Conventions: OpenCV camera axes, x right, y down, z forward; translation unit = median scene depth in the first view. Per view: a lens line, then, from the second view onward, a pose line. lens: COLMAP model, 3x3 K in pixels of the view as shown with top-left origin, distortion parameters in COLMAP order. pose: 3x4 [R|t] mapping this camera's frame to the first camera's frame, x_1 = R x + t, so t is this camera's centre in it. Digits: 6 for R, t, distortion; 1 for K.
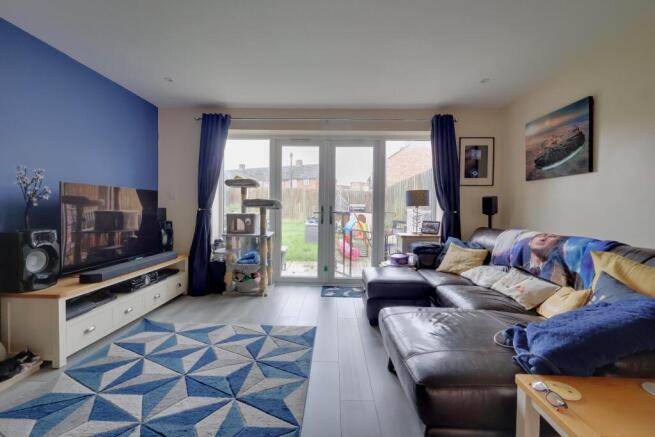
lens RADIAL K [[302.8, 0, 326.9], [0, 302.8, 214.0], [0, 0, 1]] dist [0.000038, 0.000165]
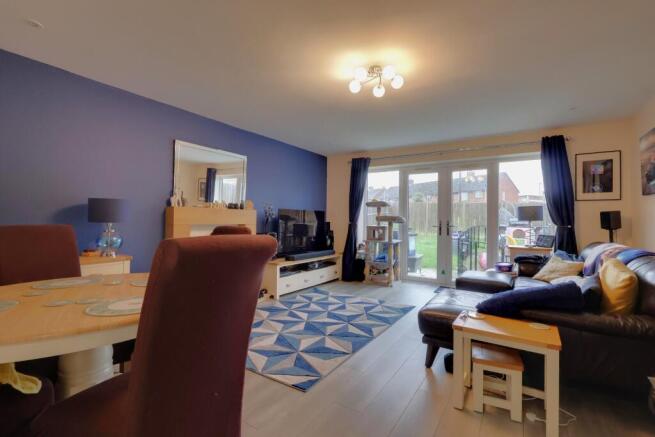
lens RADIAL K [[302.8, 0, 326.9], [0, 302.8, 214.0], [0, 0, 1]] dist [0.000038, 0.000165]
pose [[0.851958, -0.011210, -0.523490, 0.262250], [-0.013735, 0.998948, -0.043745, 0.007366], [0.523430, 0.044459, 0.850908, -0.319446]]
